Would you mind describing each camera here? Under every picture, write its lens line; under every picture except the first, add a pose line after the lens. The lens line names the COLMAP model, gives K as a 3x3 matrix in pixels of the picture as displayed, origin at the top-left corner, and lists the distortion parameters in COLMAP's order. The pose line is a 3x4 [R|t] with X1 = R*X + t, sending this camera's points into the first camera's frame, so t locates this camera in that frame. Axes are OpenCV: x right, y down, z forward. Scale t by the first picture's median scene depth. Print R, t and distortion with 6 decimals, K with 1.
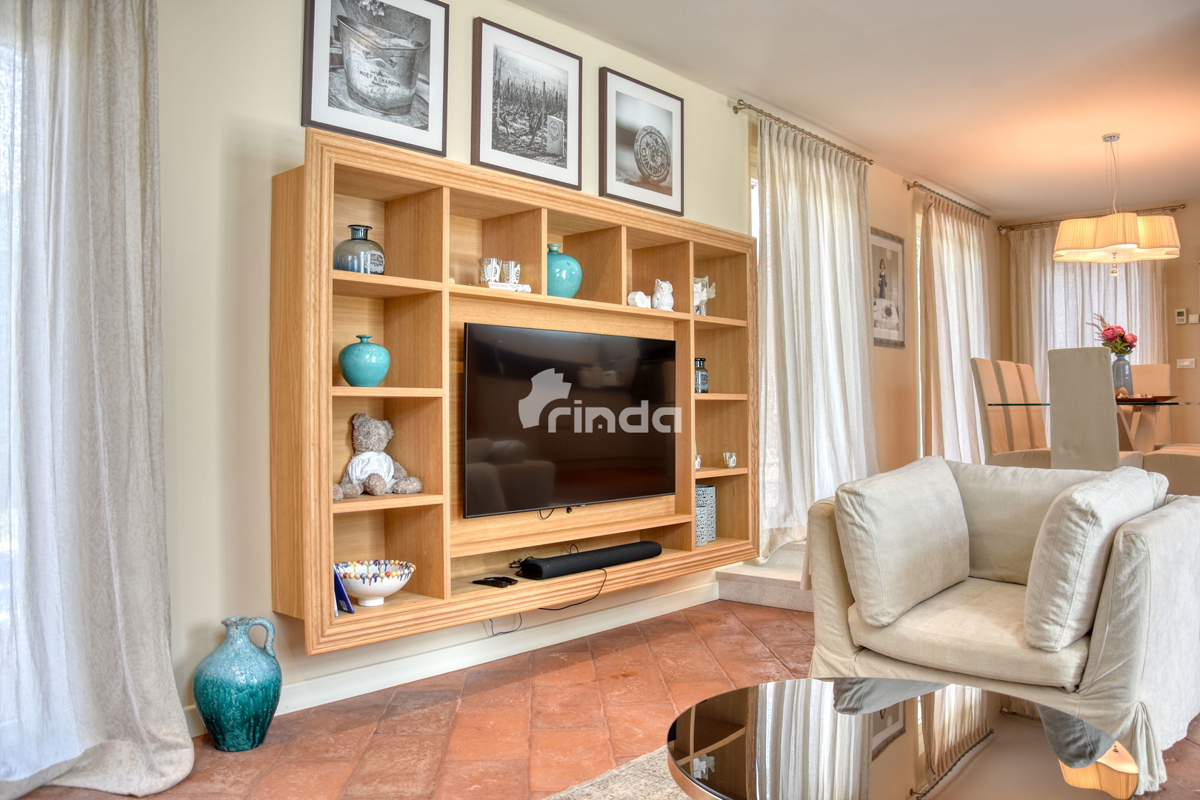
lens RADIAL K [[942.3, 0, 600.0], [0, 942.3, 400.0], [0, 0, 1]] dist [-0.166770, 0.124442]
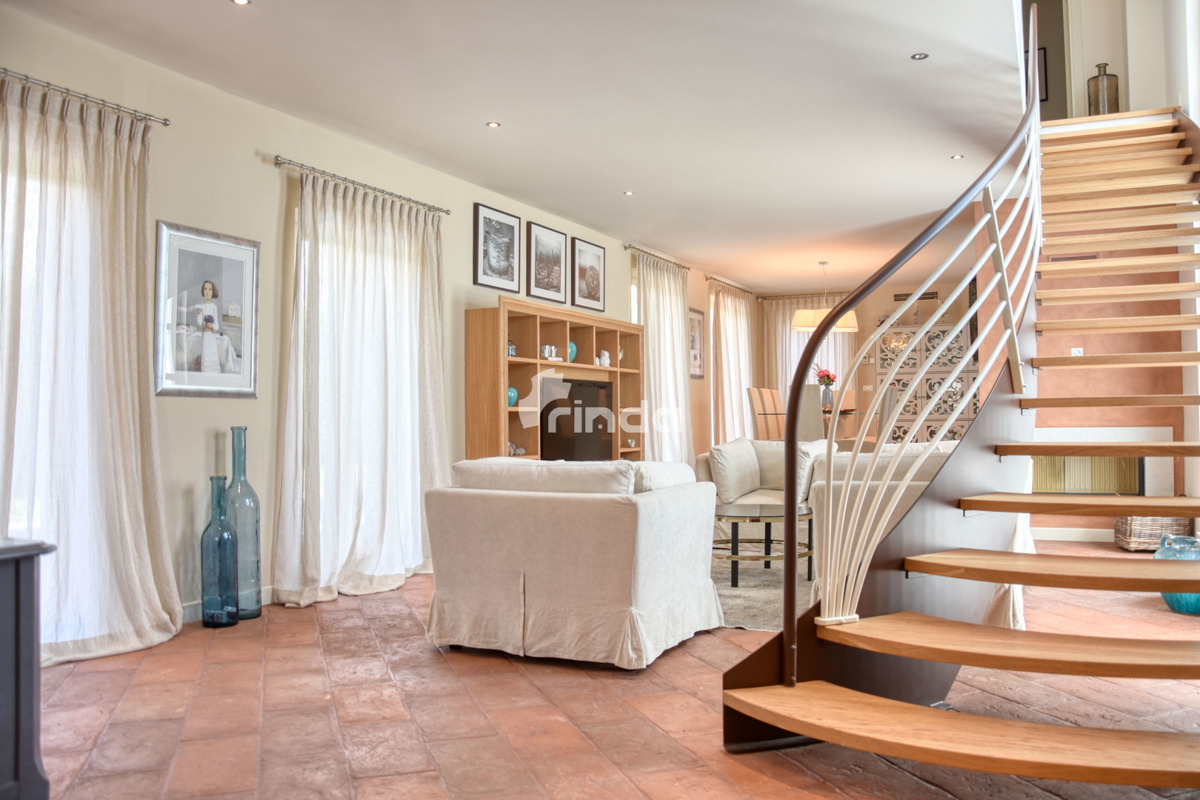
lens RADIAL K [[942.3, 0, 600.0], [0, 942.3, 400.0], [0, 0, 1]] dist [-0.166770, 0.124442]
pose [[0.964952, 0.003175, 0.262408, -0.441001], [-0.000851, 0.999959, -0.008972, -0.007123], [-0.262426, 0.008434, 0.964915, -0.857208]]
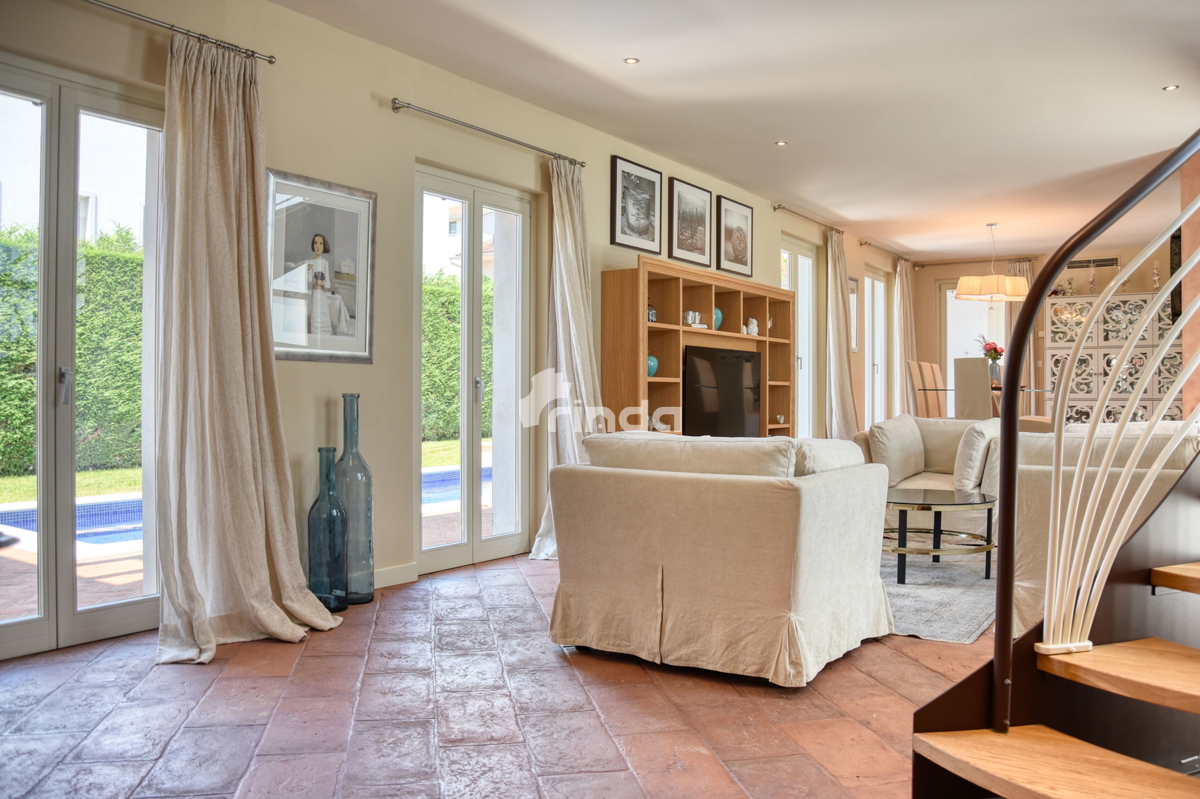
lens RADIAL K [[942.3, 0, 600.0], [0, 942.3, 399.5], [0, 0, 1]] dist [-0.166770, 0.124442]
pose [[0.993125, 0.008723, 0.116736, -0.417516], [-0.010723, 0.999806, 0.016521, 0.001568], [-0.116569, -0.017660, 0.993026, -0.727334]]
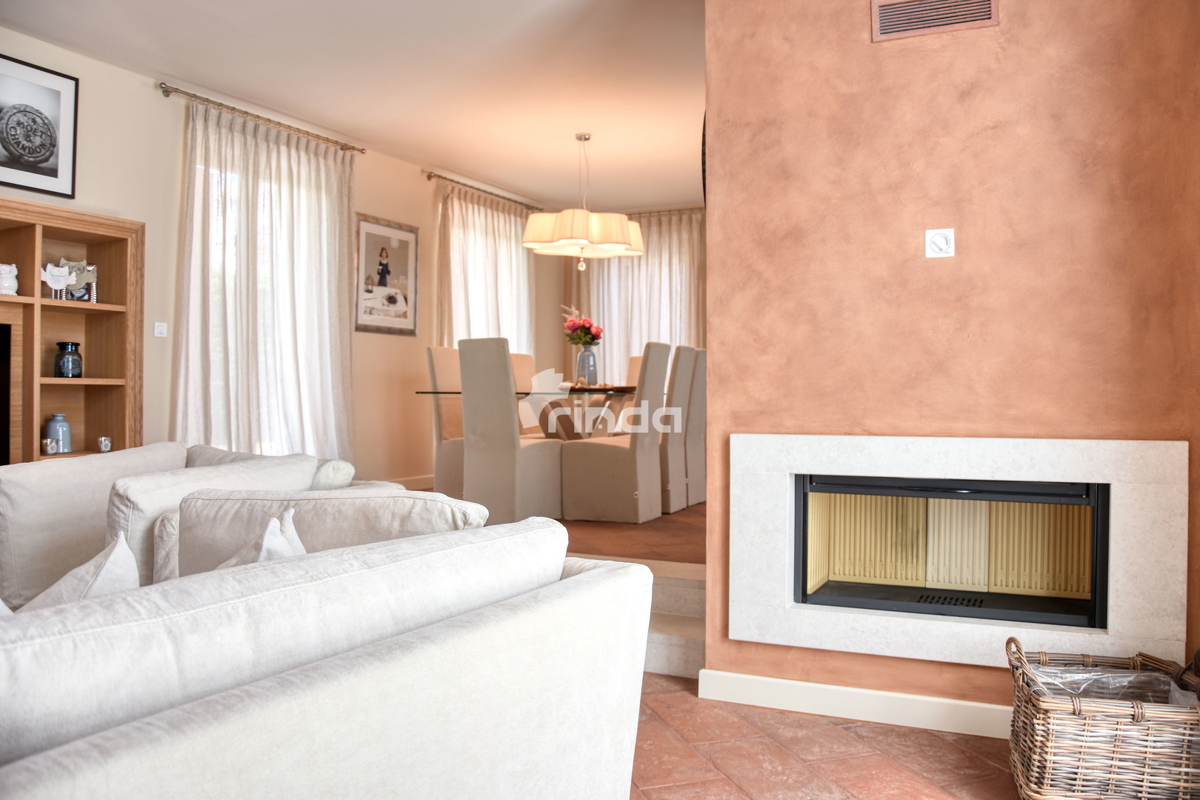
lens RADIAL K [[942.3, 0, 600.0], [0, 942.3, 400.0], [0, 0, 1]] dist [-0.166770, 0.124442]
pose [[0.968955, 0.009583, 0.247050, 0.428328], [-0.013382, 0.999817, 0.013703, -0.004083], [-0.246873, -0.016584, 0.968906, -0.069722]]
